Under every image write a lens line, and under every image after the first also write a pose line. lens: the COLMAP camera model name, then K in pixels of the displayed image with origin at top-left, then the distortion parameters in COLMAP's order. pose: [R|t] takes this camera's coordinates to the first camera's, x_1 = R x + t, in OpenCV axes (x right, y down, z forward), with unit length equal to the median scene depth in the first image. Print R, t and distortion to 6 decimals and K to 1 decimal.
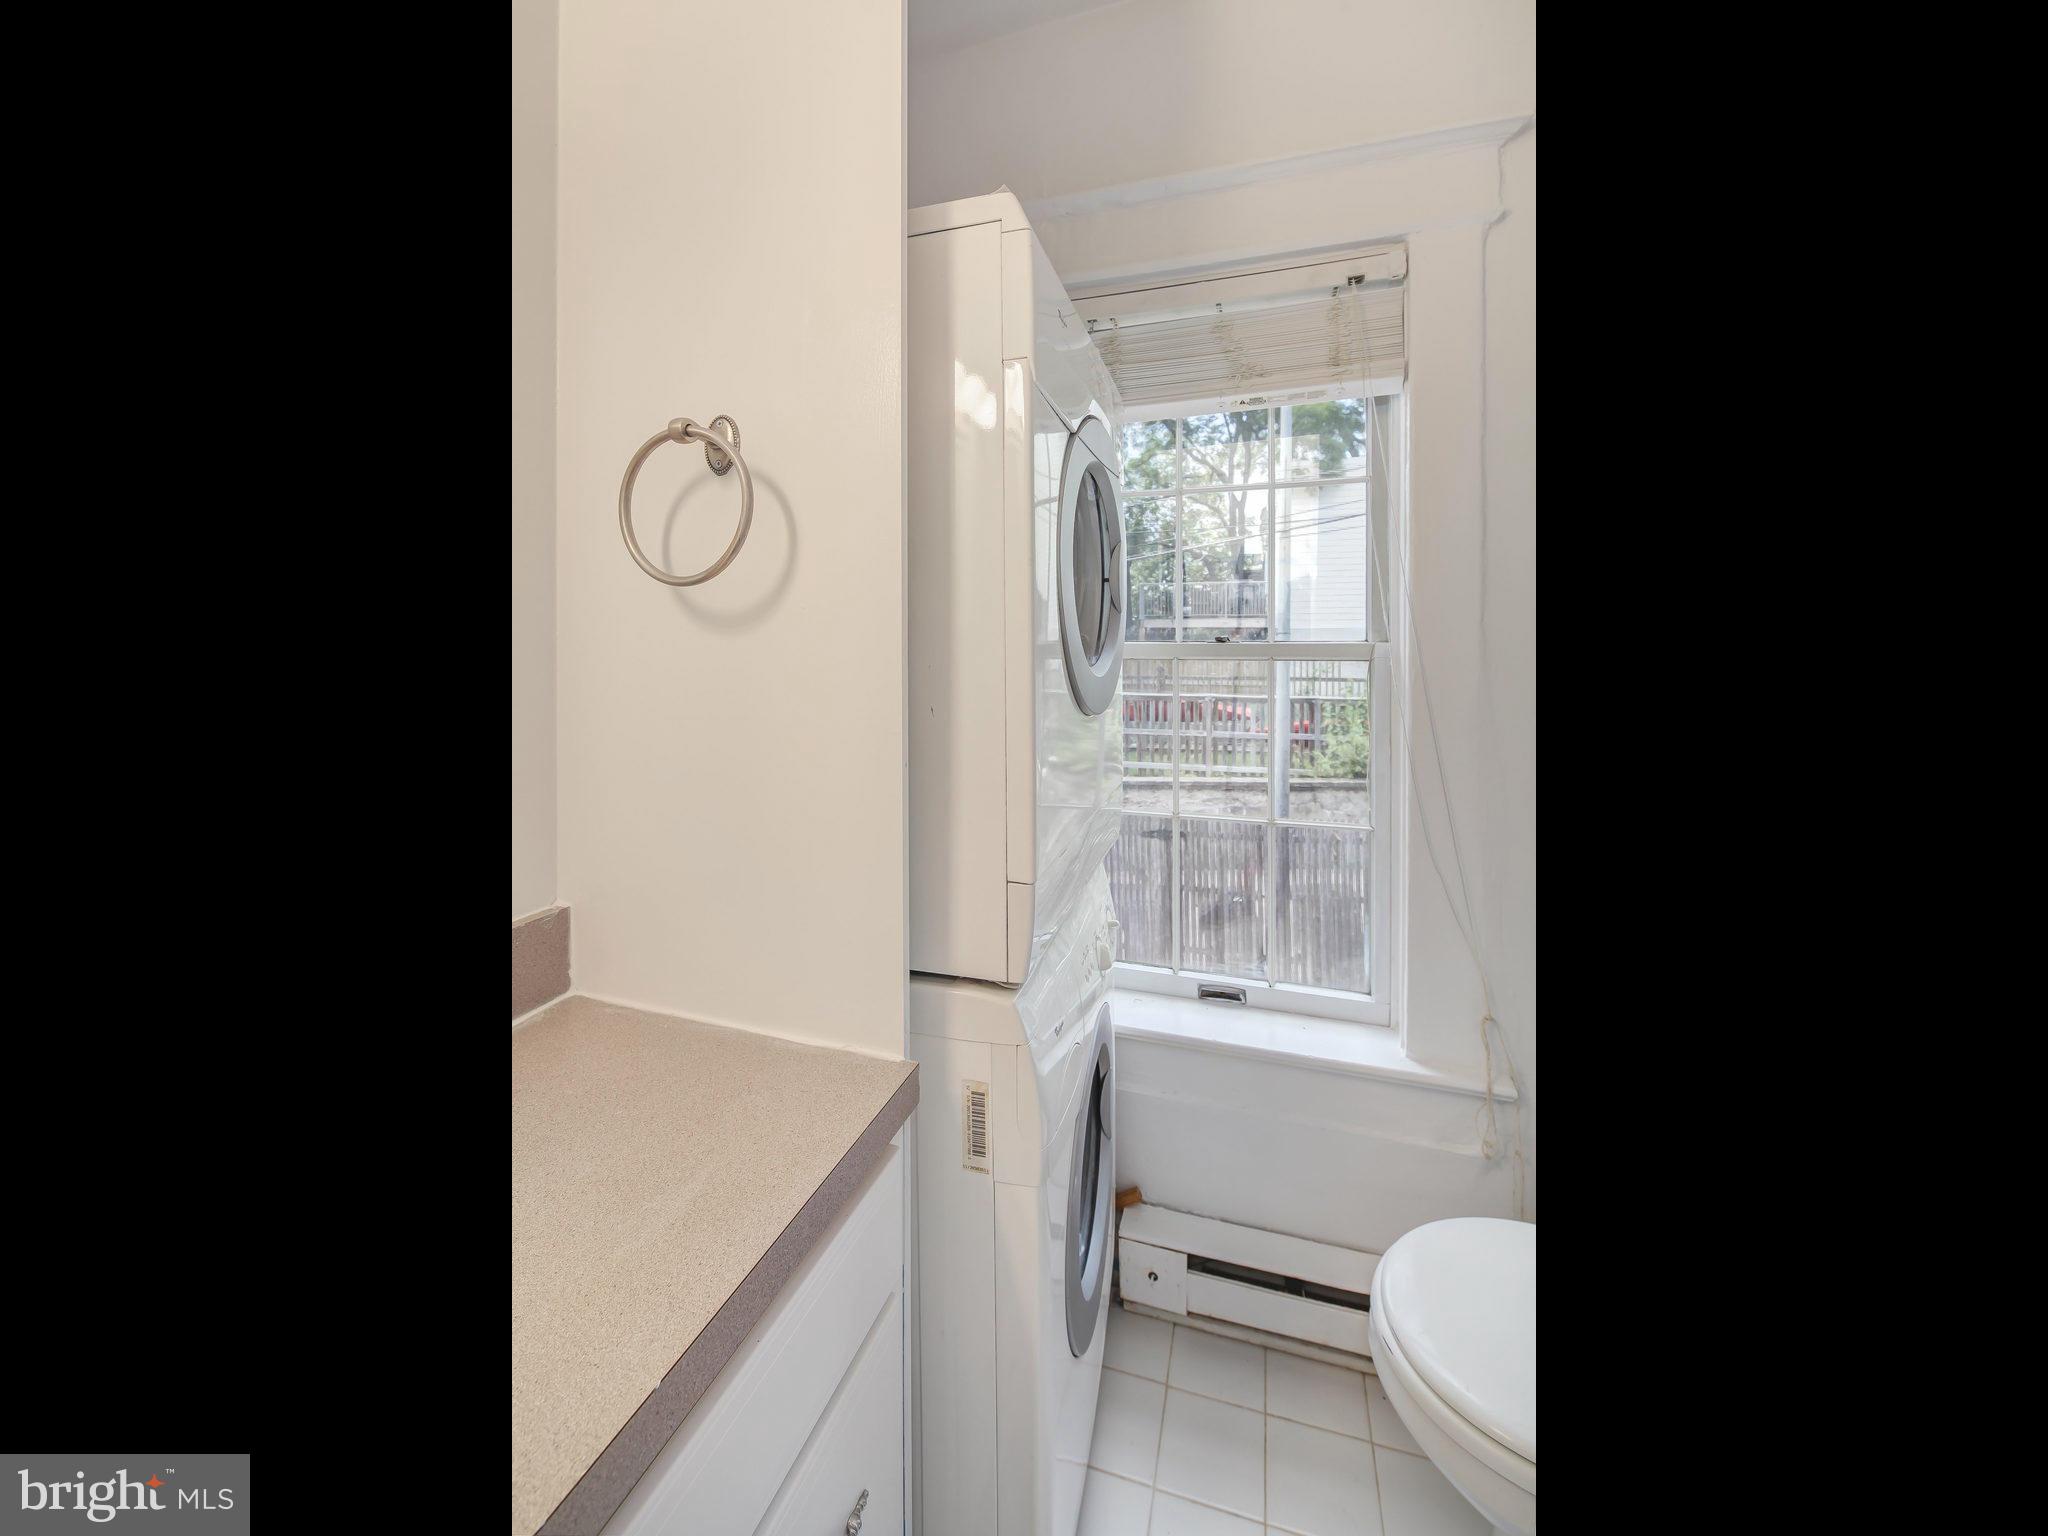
lens RADIAL K [[1171.2, 0, 1022.4], [0, 1171.2, 781.1], [0, 0, 1]] dist [0.000716, -0.001452]
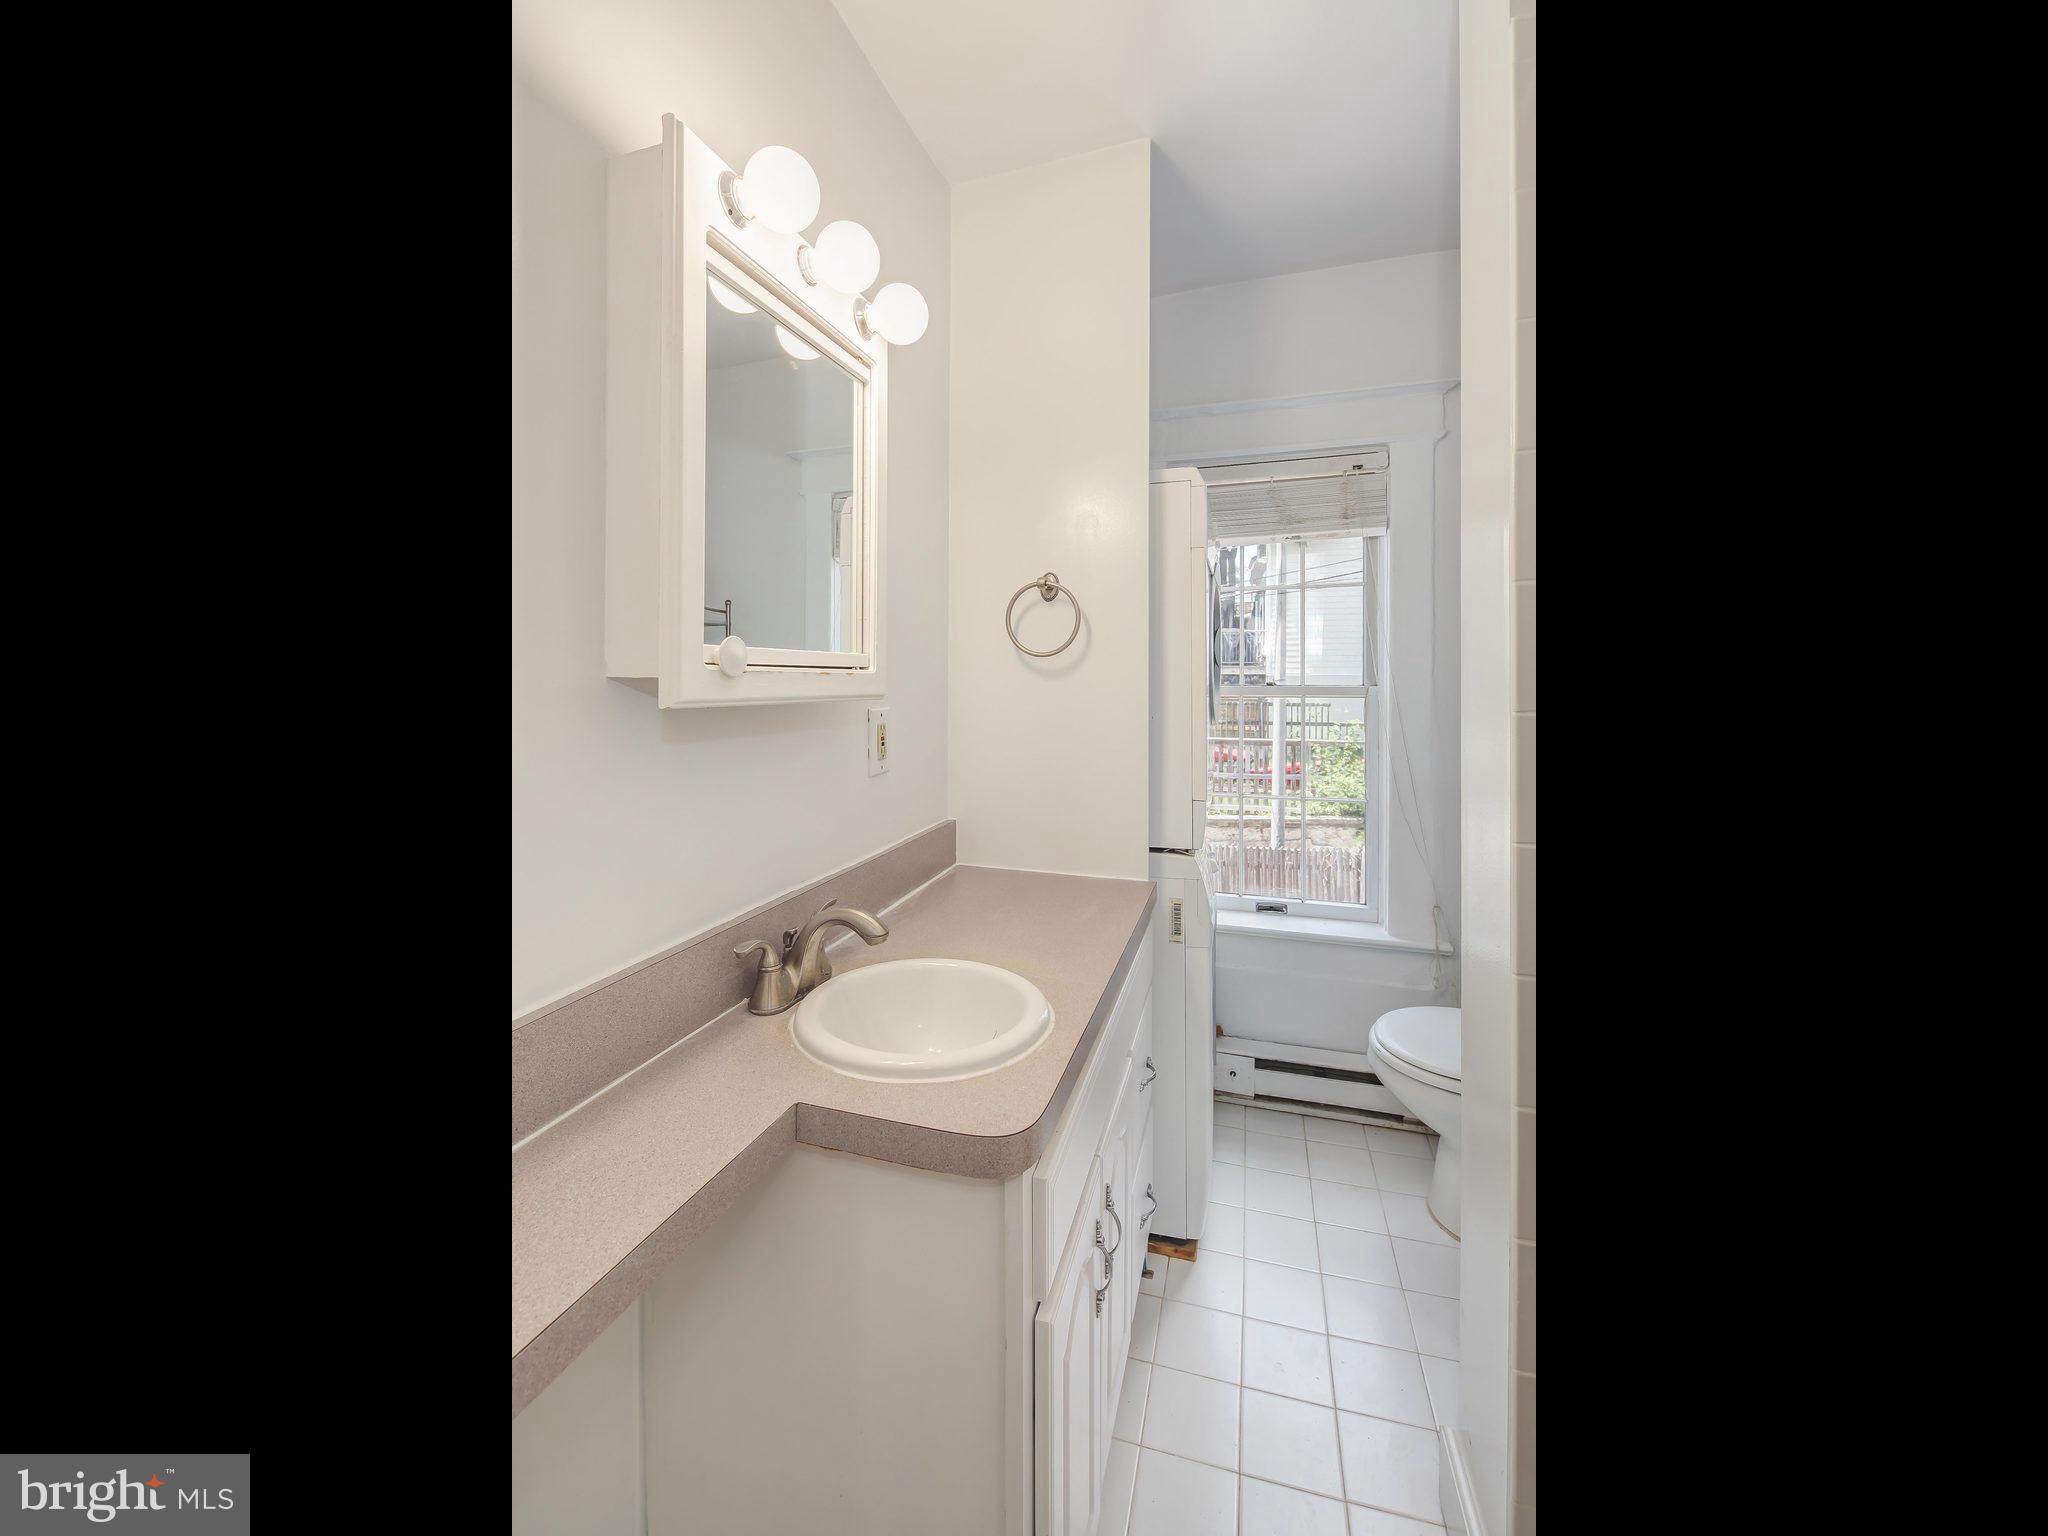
lens RADIAL K [[1171.2, 0, 1008.6], [0, 1171.2, 824.3], [0, 0, 1]] dist [0.000716, -0.001452]
pose [[0.999999, 0.001268, 0.000673, -0.198762], [-0.001266, 0.999994, -0.003314, 0.079868], [-0.000677, 0.003313, 0.999994, -0.621260]]
